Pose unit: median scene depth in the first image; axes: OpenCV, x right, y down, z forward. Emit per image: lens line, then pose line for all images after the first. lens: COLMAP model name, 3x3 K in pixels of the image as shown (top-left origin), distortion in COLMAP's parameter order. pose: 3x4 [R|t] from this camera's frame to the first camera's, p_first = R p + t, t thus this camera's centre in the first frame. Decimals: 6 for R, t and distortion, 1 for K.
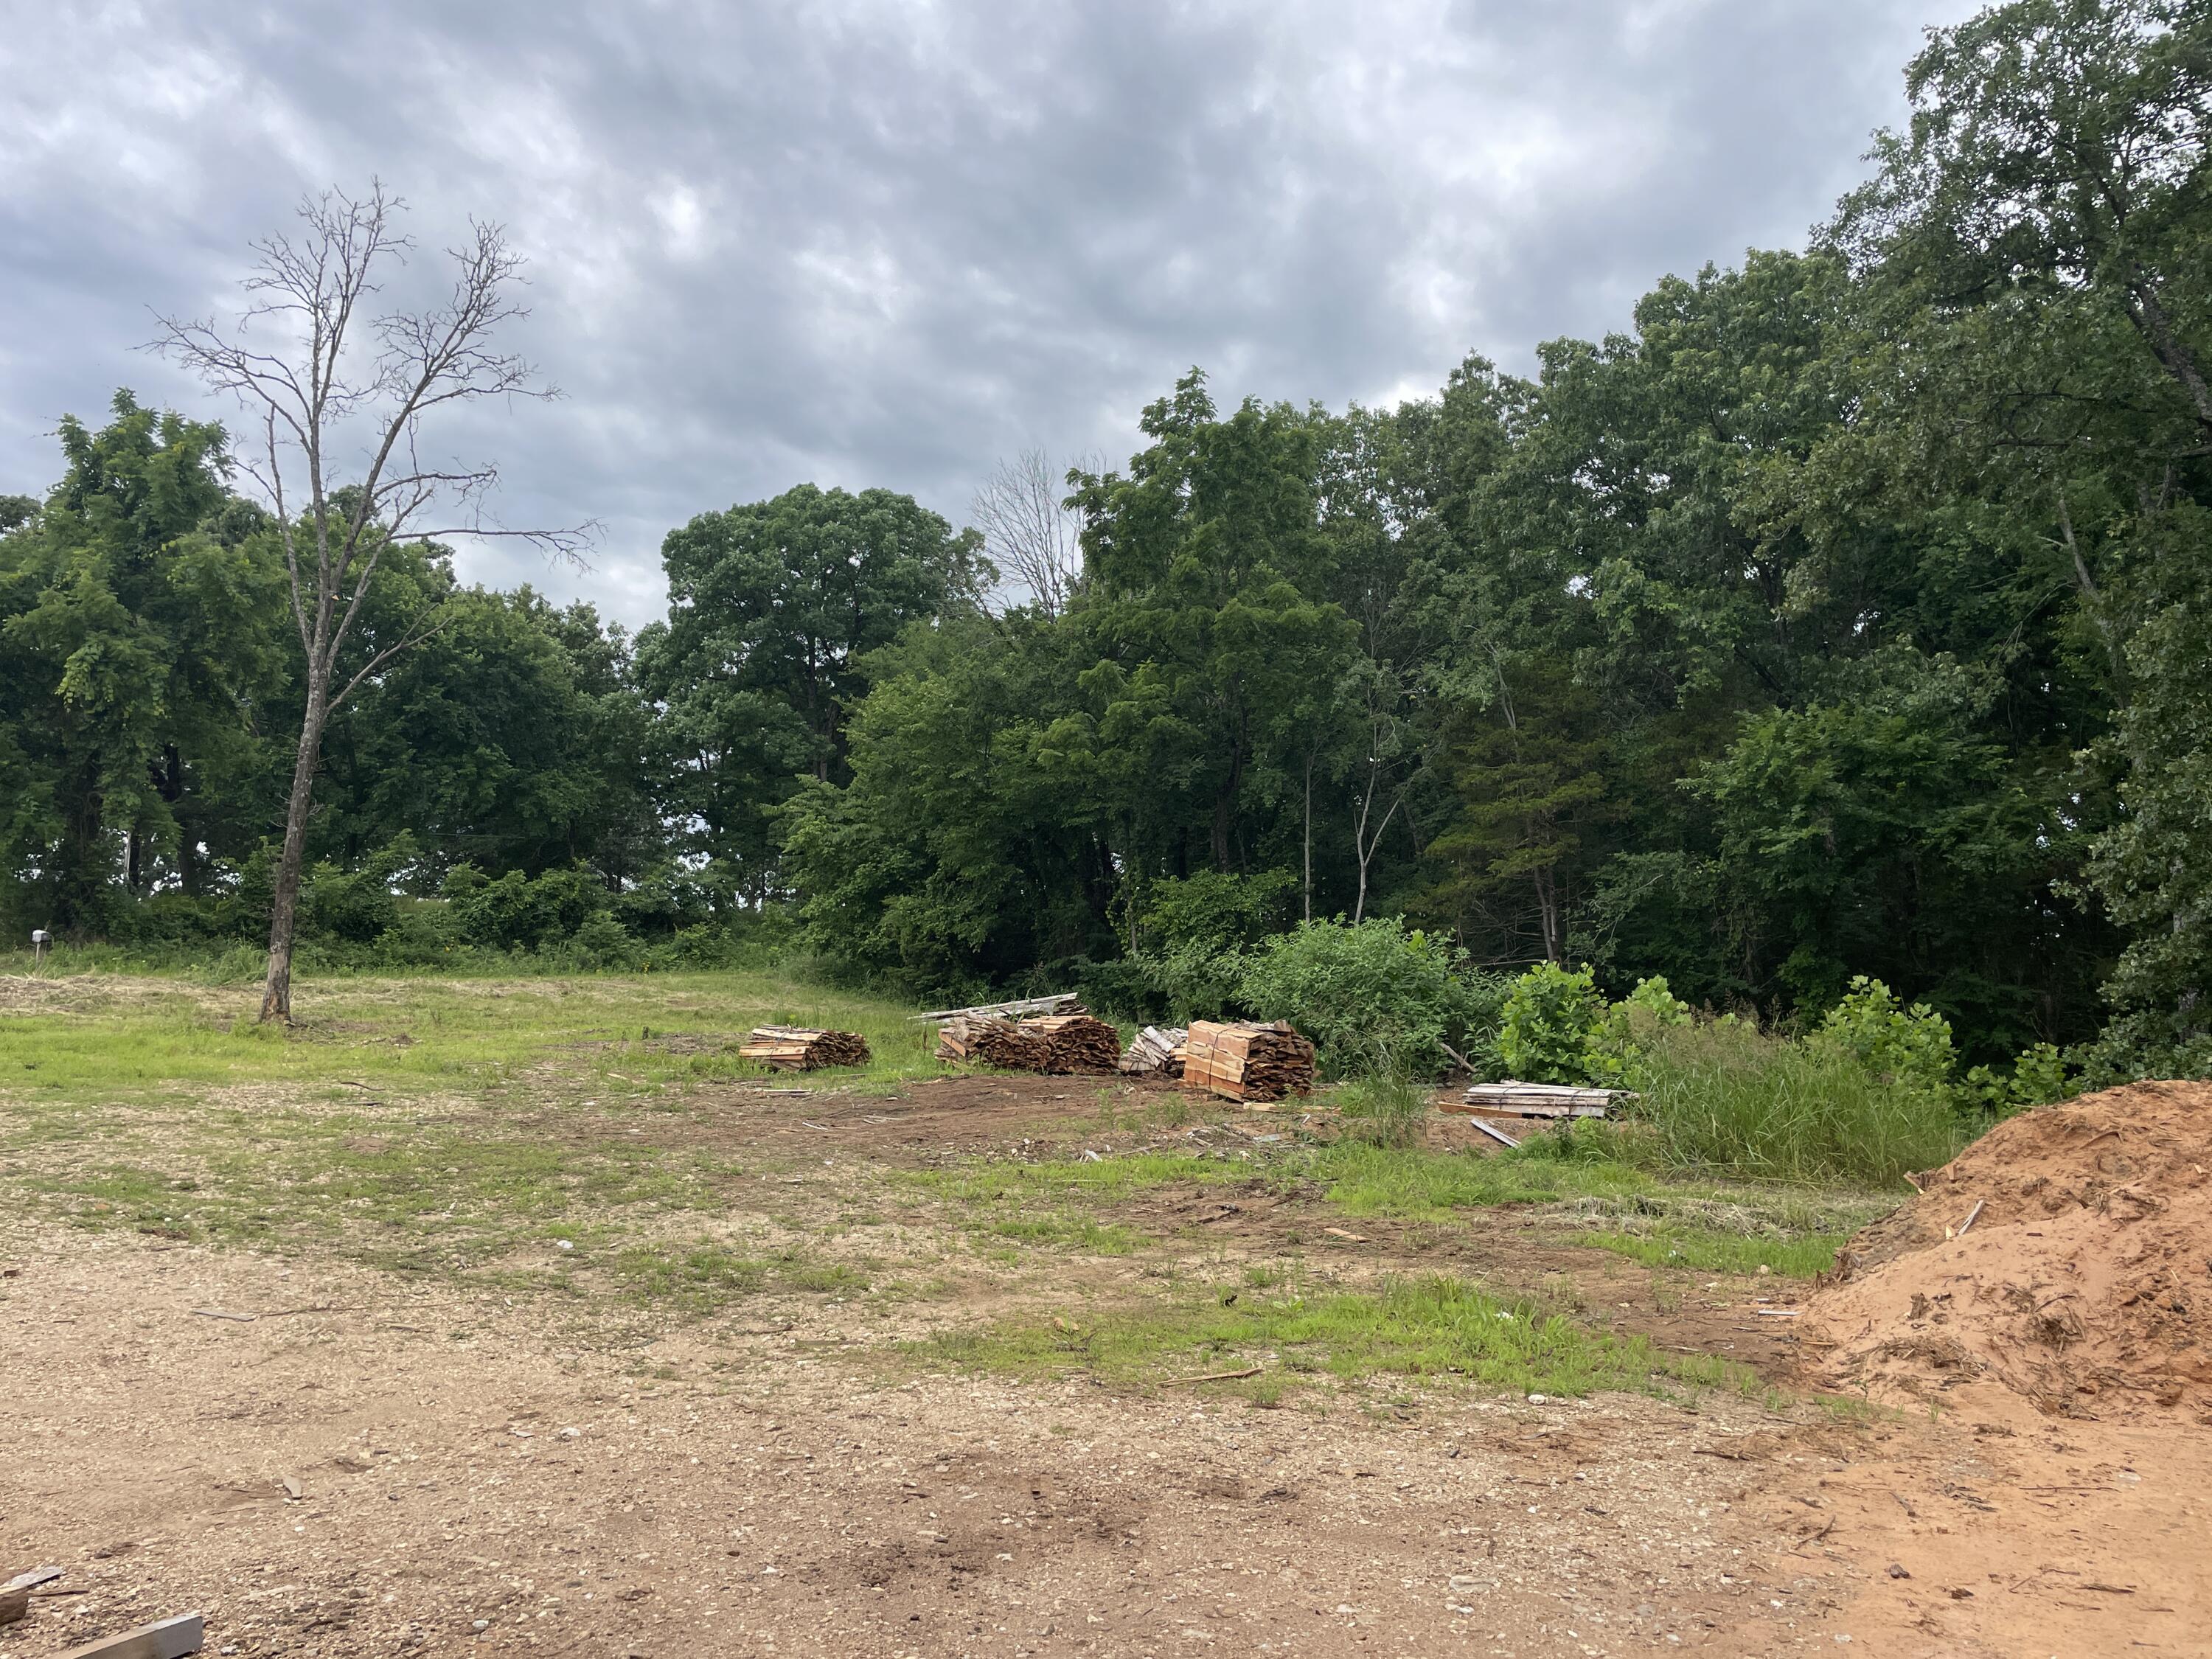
lens RADIAL K [[1673.7, 0, 1067.0], [0, 1673.7, 775.2], [0, 0, 1]] dist [0.059841, -0.015664]
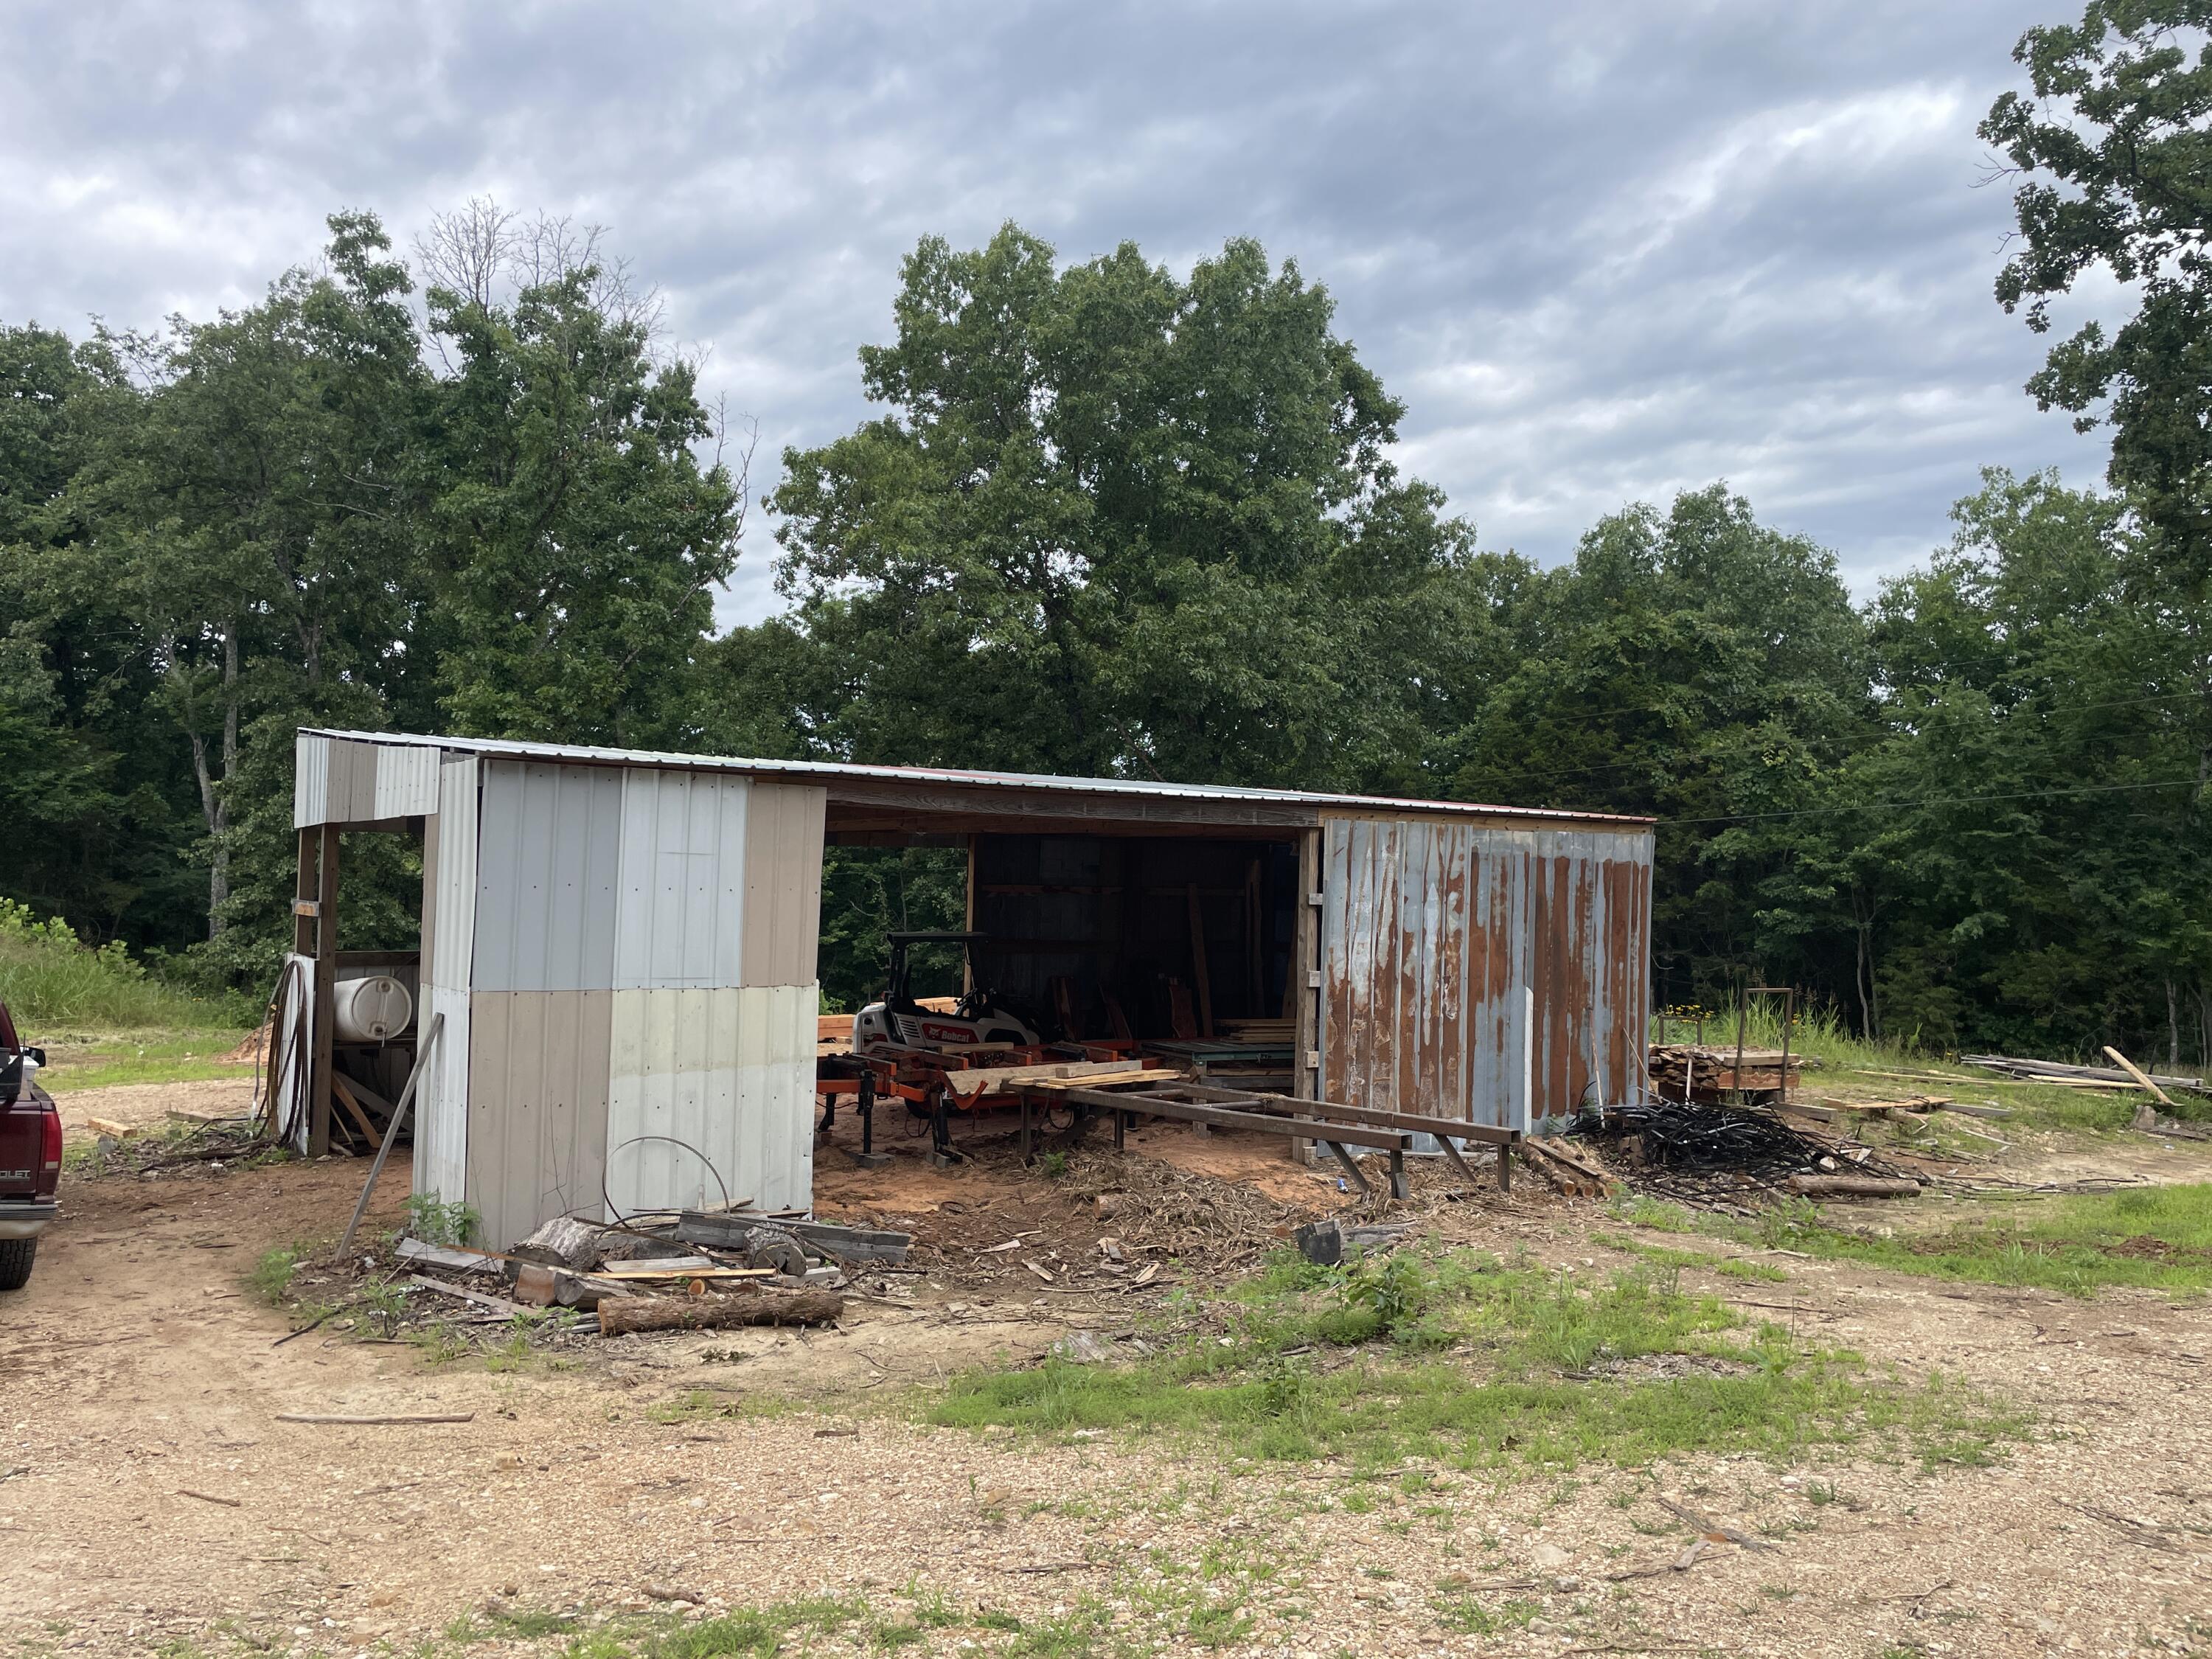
lens RADIAL K [[1673.7, 0, 1096.7], [0, 1673.7, 831.1], [0, 0, 1]] dist [0.059841, -0.015664]
pose [[0.354711, 0.043312, 0.933972, -0.356618], [-0.143298, 0.989643, 0.008529, -0.051561], [-0.923930, -0.136861, 0.357243, -0.248295]]
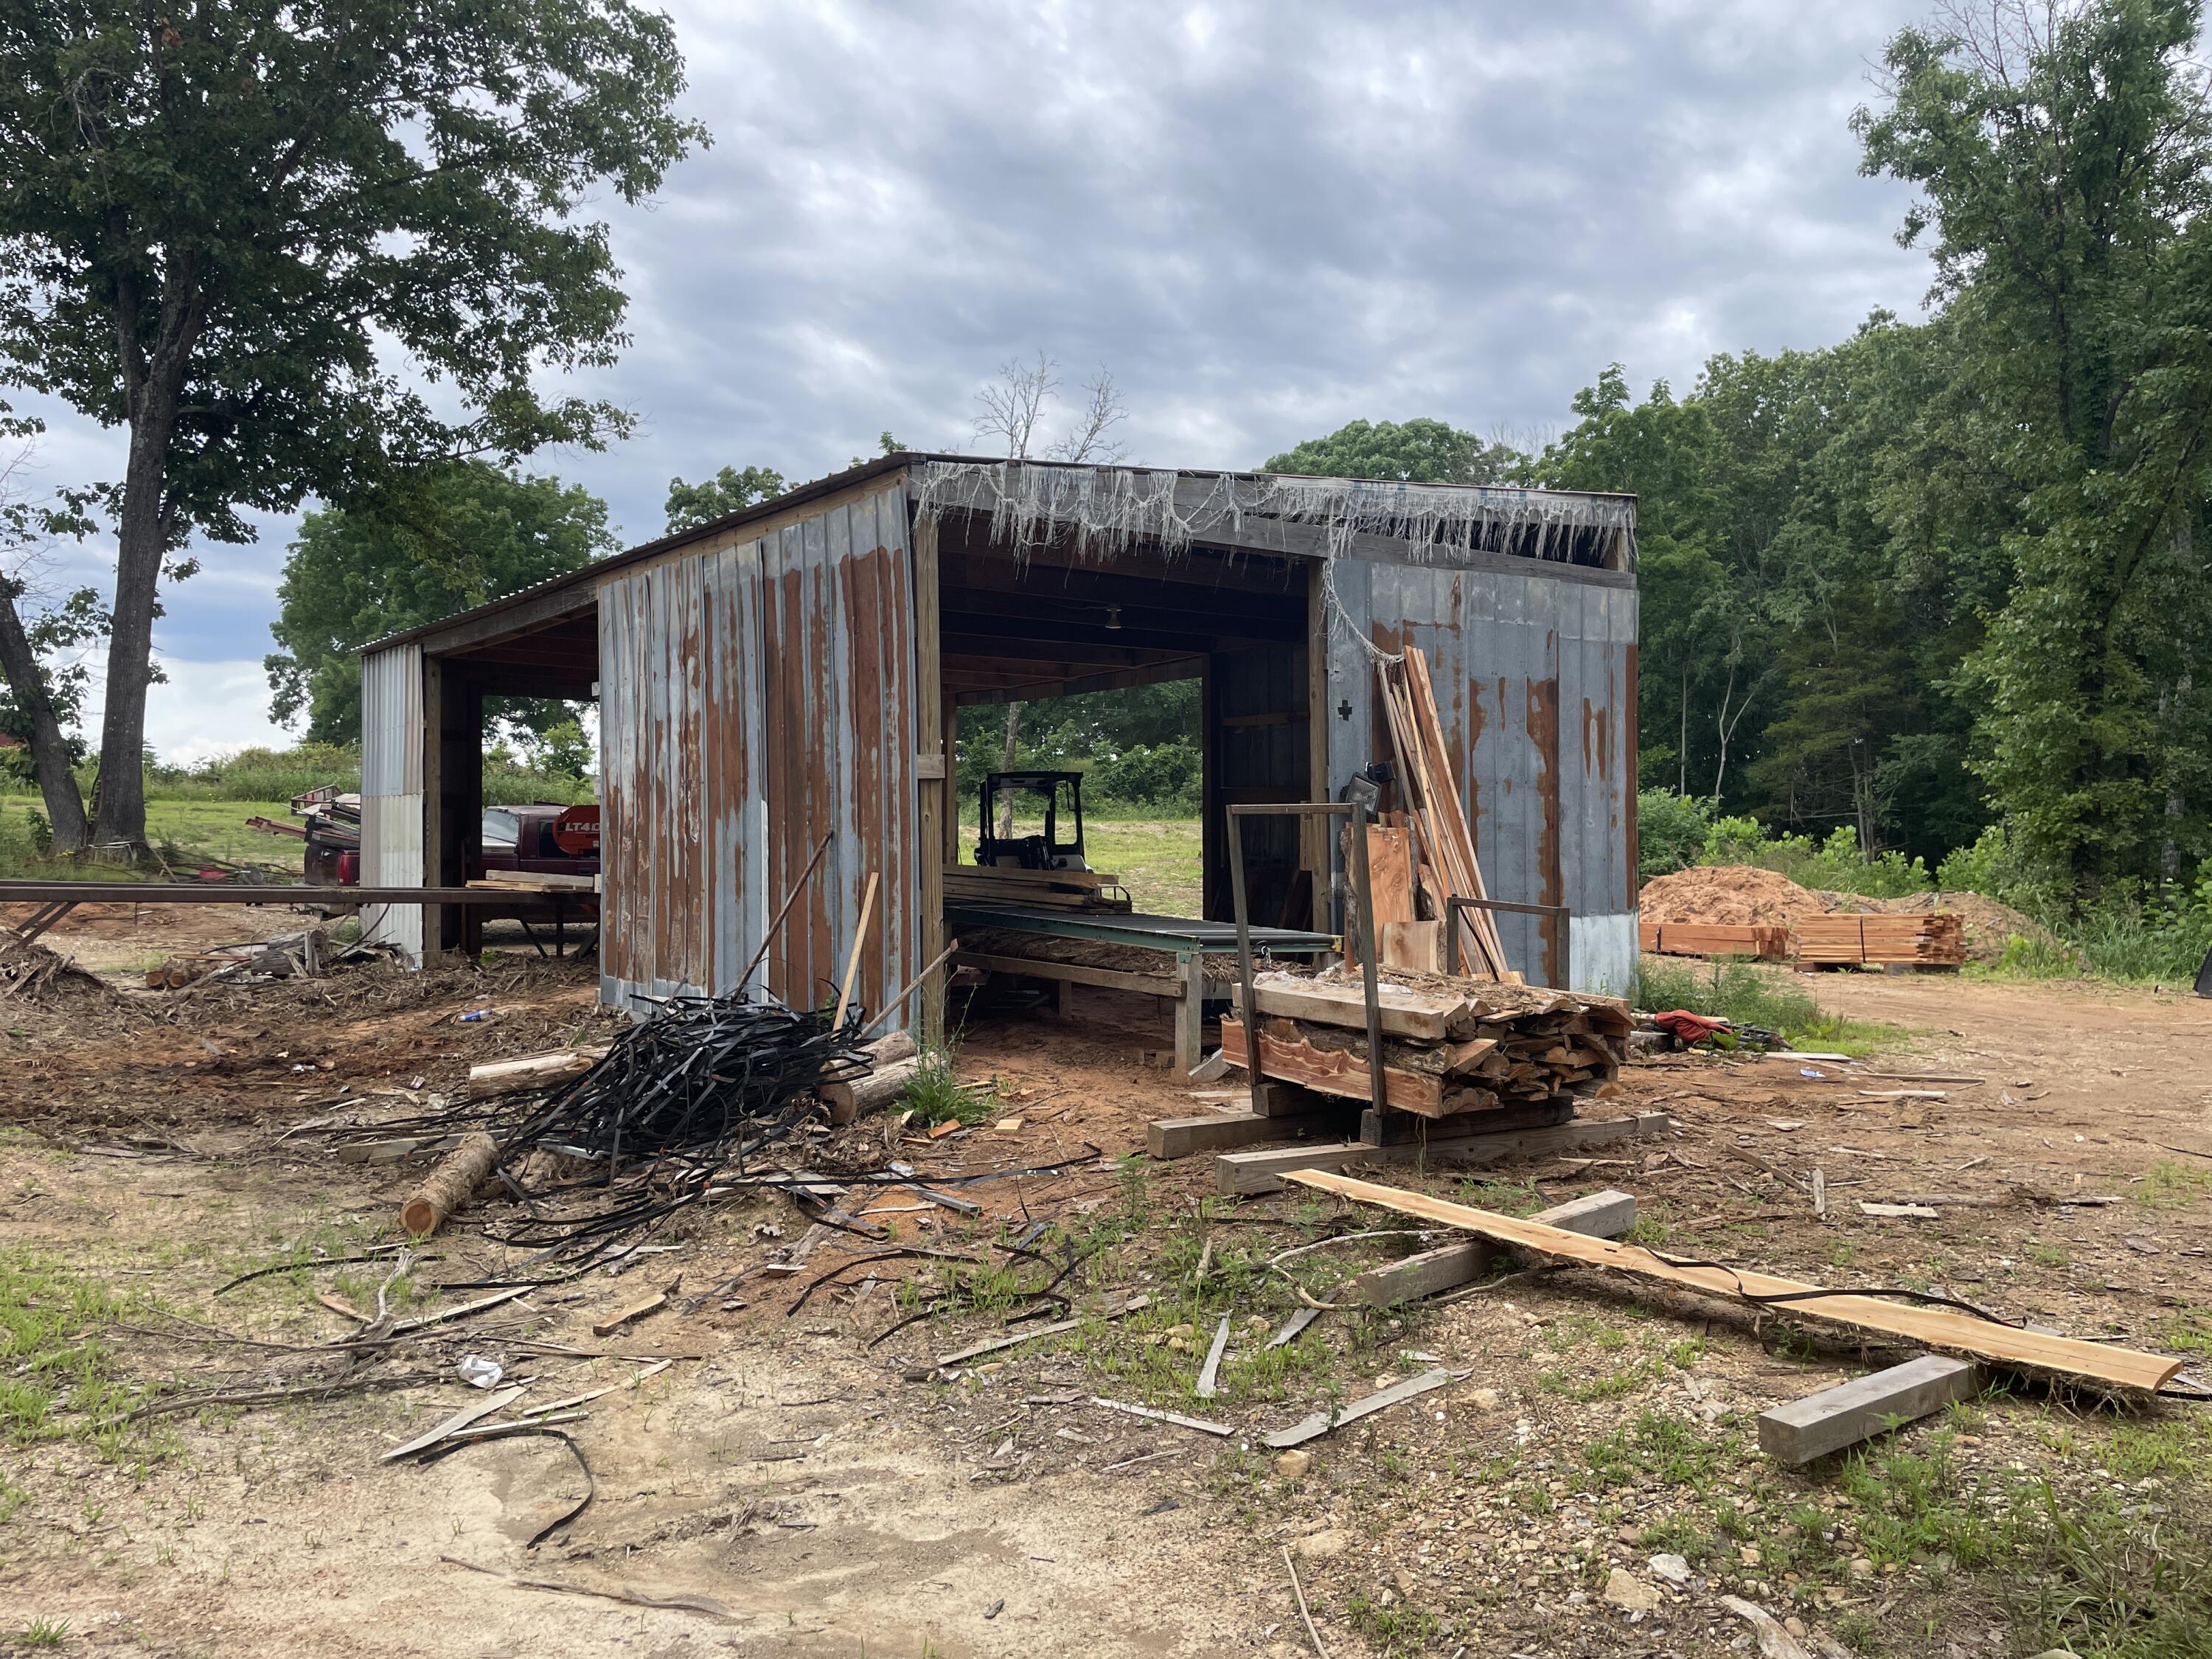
lens RADIAL K [[1673.7, 0, 1107.3], [0, 1673.7, 843.9], [0, 0, 1]] dist [0.059841, -0.015664]
pose [[0.940496, 0.012225, -0.339585, 0.156461], [0.032451, 0.991554, 0.125572, -0.048348], [0.338251, -0.129120, 0.932156, -0.407935]]
